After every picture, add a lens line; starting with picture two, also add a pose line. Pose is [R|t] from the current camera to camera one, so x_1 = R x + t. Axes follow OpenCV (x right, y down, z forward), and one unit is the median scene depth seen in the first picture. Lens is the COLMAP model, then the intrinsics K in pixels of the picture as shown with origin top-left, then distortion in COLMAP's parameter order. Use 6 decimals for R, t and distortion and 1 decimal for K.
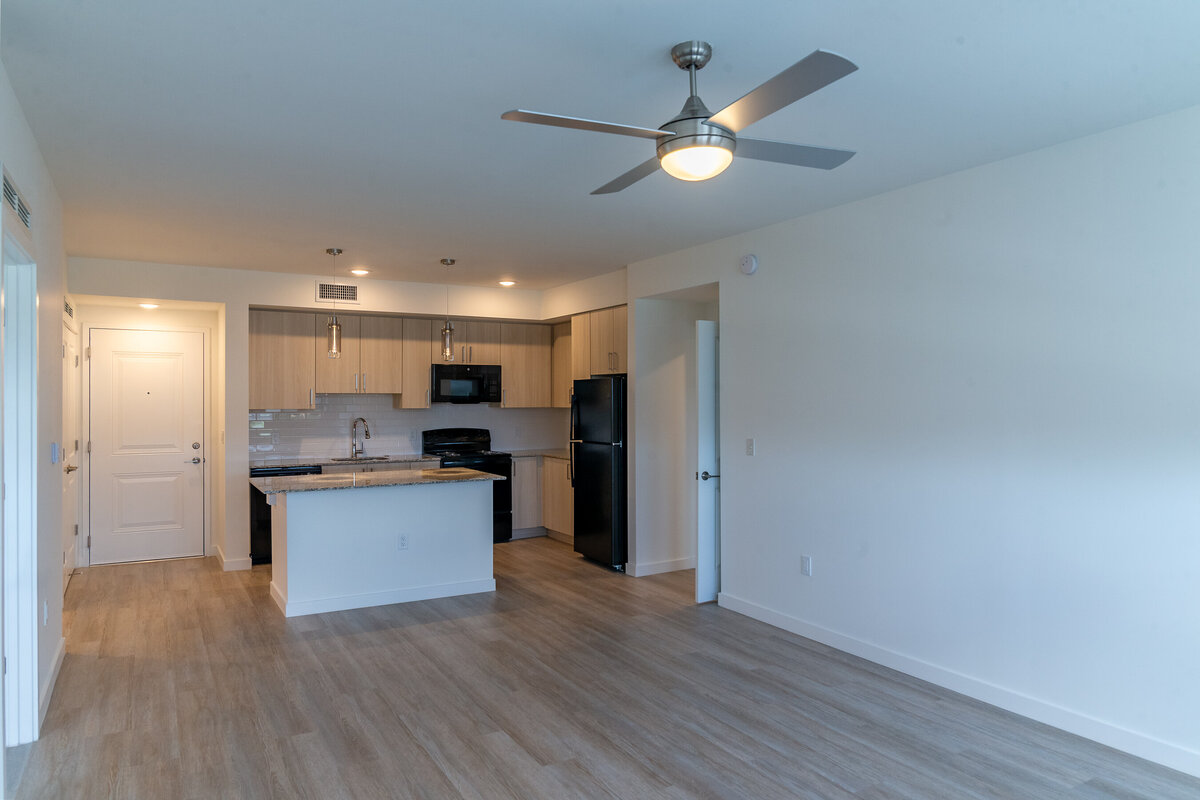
lens RADIAL K [[786.4, 0, 600.0], [0, 786.4, 400.0], [0, 0, 1]] dist [-0.012303, -0.000607]
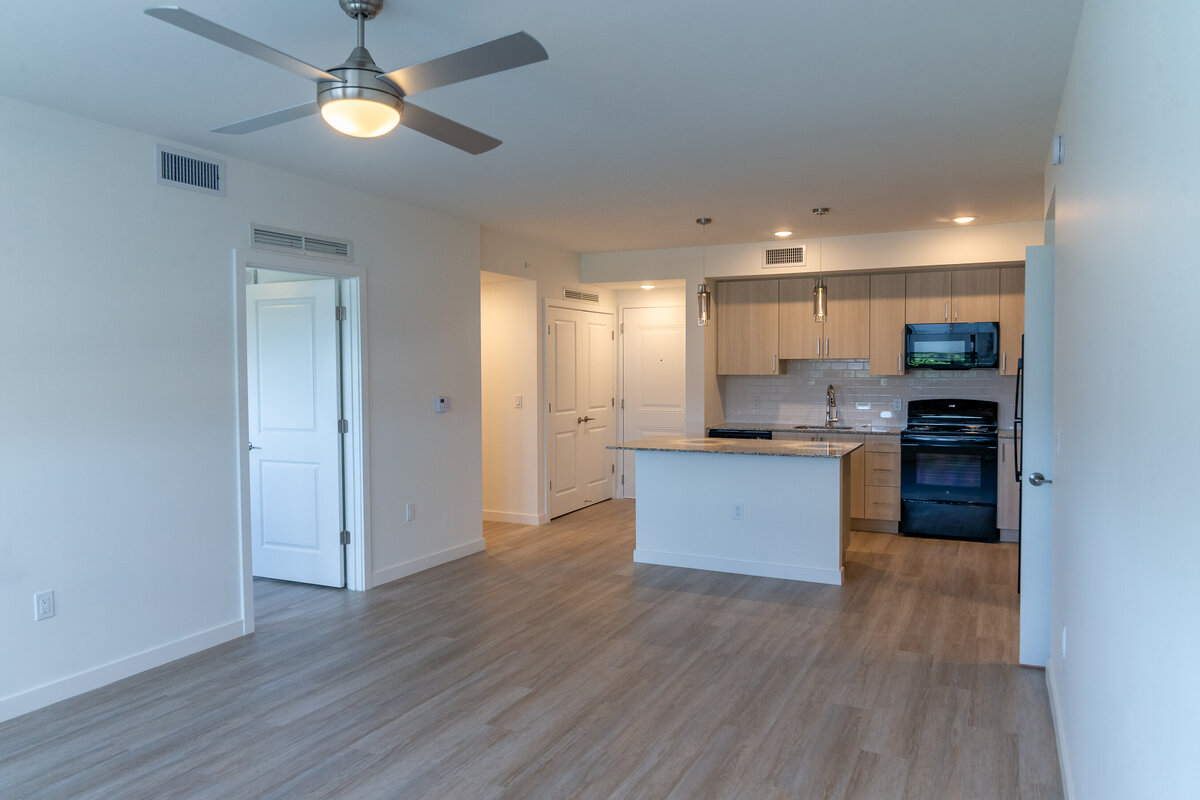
lens RADIAL K [[812.8, 0, 600.0], [0, 812.8, 400.0], [0, 0, 1]] dist [-0.013975, -0.000586]
pose [[0.548370, 0.033661, -0.835558, 0.542269], [0.003182, 0.999098, 0.042338, -0.001615], [0.836230, -0.025876, 0.547768, 0.339041]]
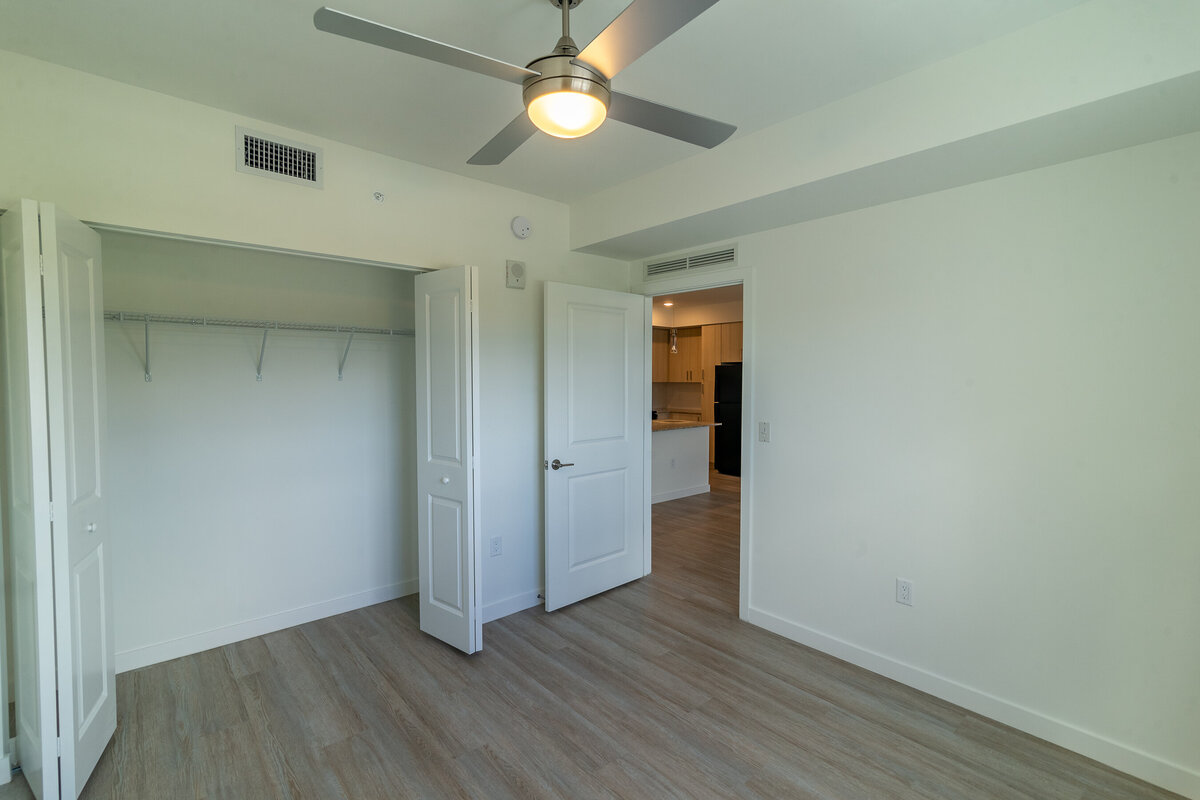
lens RADIAL K [[544.4, 0, 600.0], [0, 544.4, 400.0], [0, 0, 1]] dist [-0.000081, 0.006654]
pose [[0.980094, -0.005987, 0.198446, -0.690917], [-0.002045, 0.999188, 0.040249, 0.001865], [-0.198526, -0.039854, 0.979285, -0.096987]]
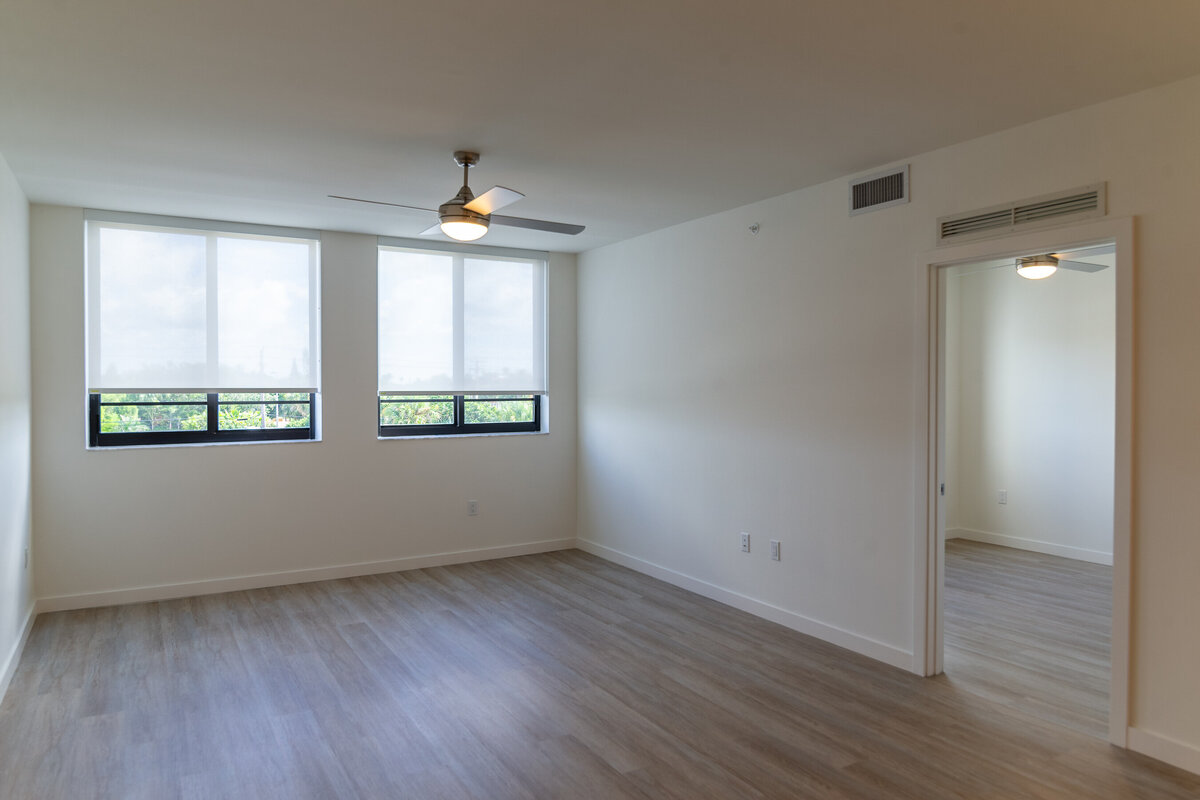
lens RADIAL K [[786.4, 0, 600.0], [0, 786.4, 400.0], [0, 0, 1]] dist [-0.012303, -0.000607]
pose [[-0.999989, 0.002155, -0.004147, -0.066448], [0.002073, 0.999805, 0.019642, 0.001312], [0.004189, 0.019633, -0.999798, 1.245368]]
